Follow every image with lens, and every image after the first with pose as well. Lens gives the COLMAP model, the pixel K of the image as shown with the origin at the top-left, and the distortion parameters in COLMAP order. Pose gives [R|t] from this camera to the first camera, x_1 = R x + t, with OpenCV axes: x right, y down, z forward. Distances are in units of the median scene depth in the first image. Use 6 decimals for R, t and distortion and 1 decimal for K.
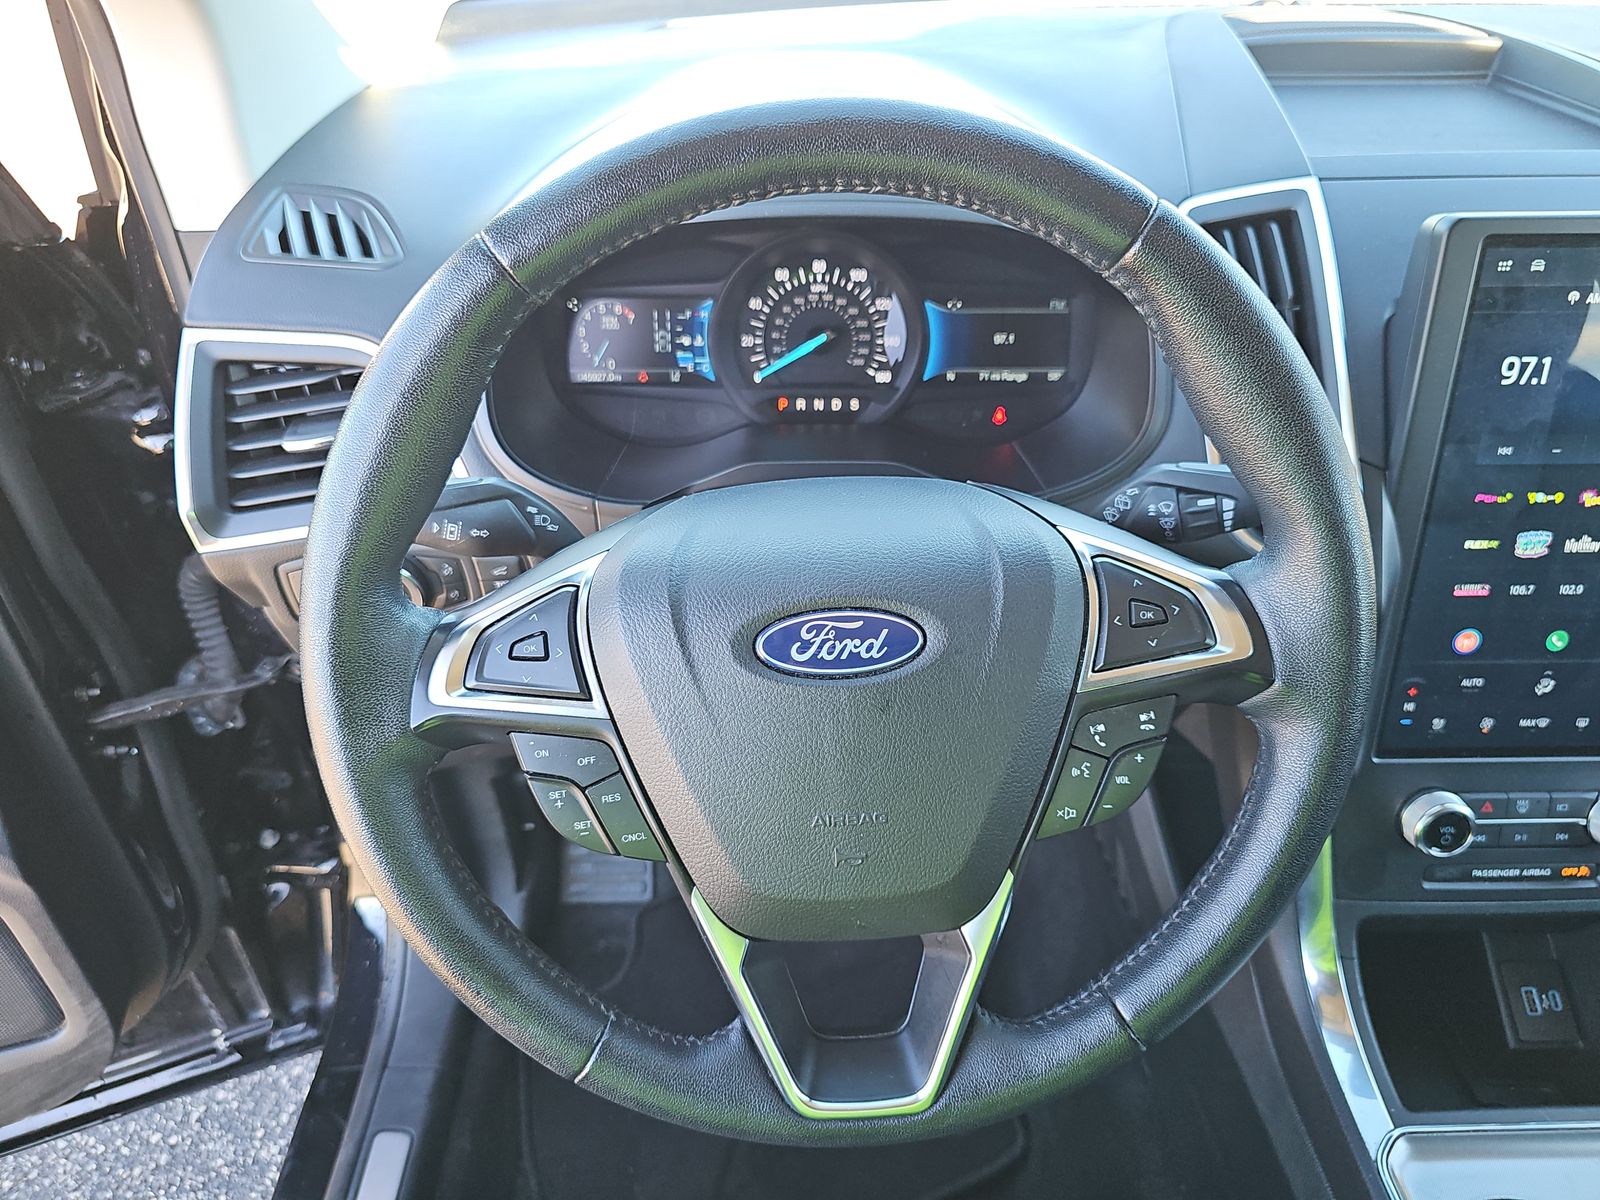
lens RADIAL K [[1099.3, 0, 801.8], [0, 1099.3, 563.7], [0, 0, 1]] dist [-0.001075, -0.004402]
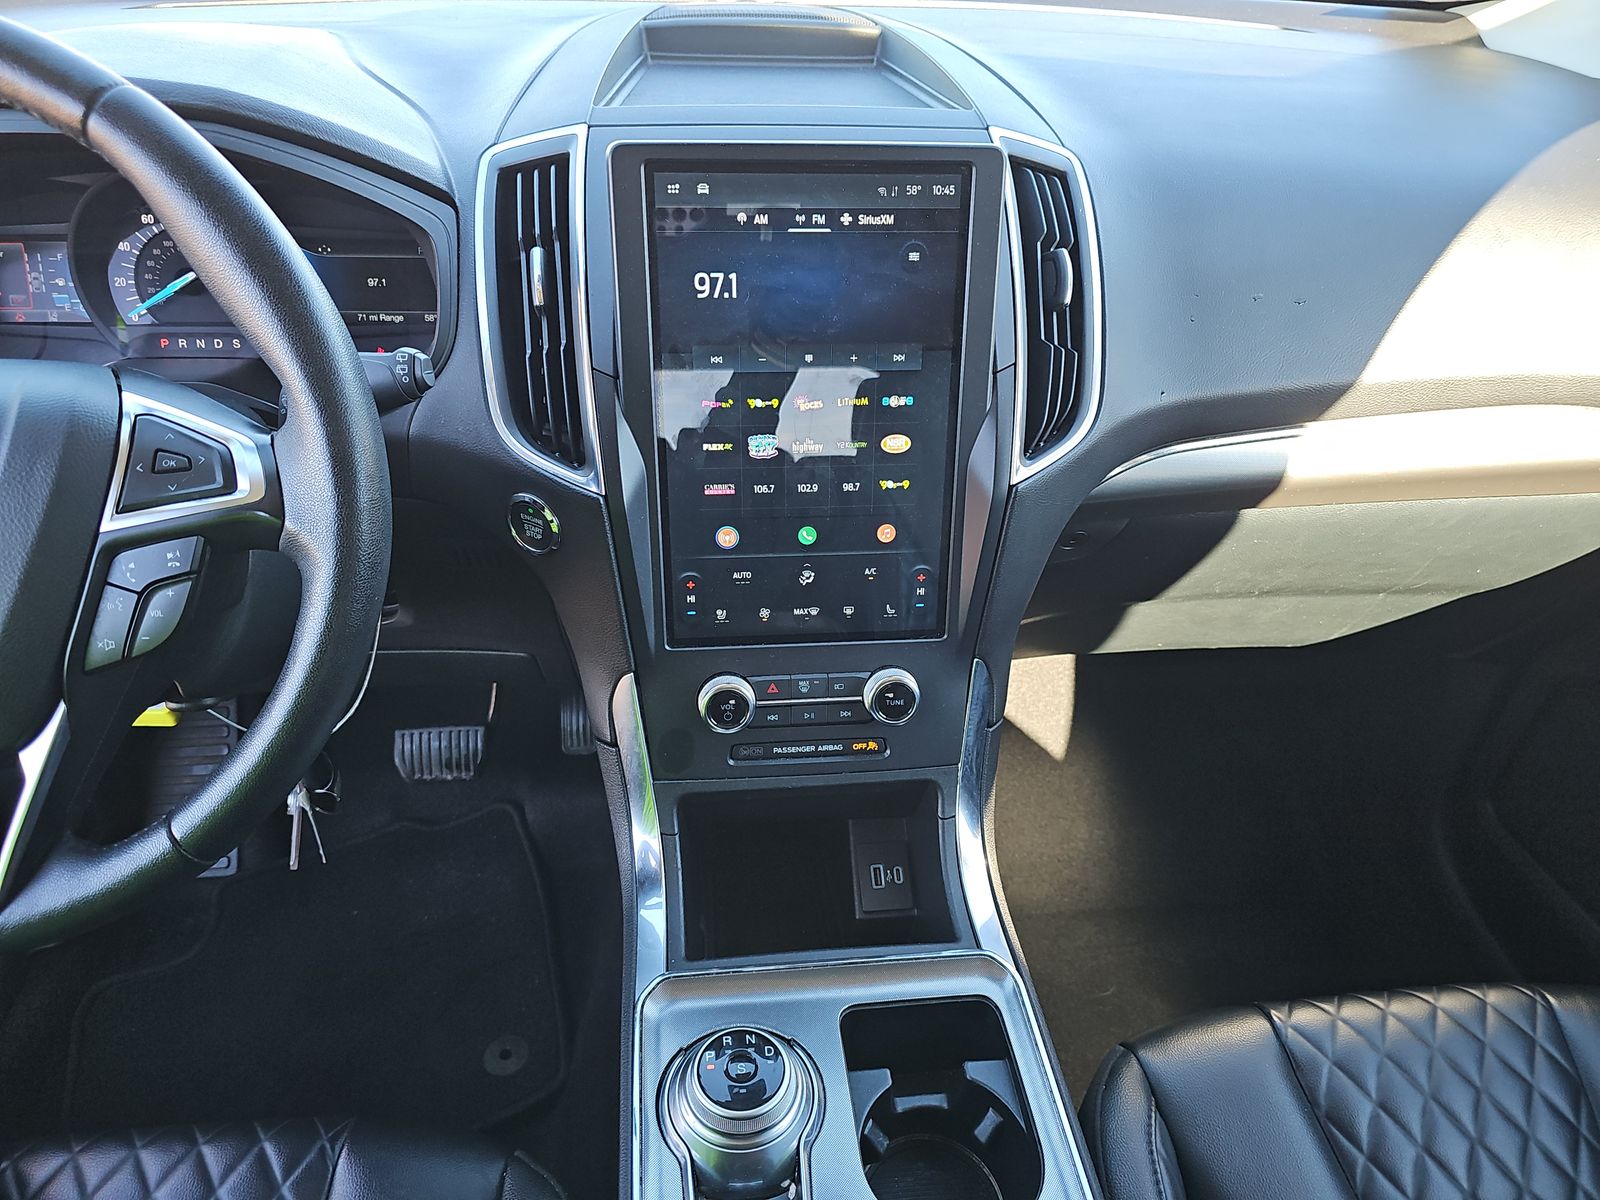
lens RADIAL K [[1057.6, 0, 800.0], [0, 1057.6, 600.0], [0, 0, 1]] dist [-0.001350, -0.008878]
pose [[0.994847, -0.023159, 0.098704, 0.498510], [0.023010, 0.999732, 0.002641, 0.117017], [-0.098738, -0.000356, 0.995113, -0.075486]]
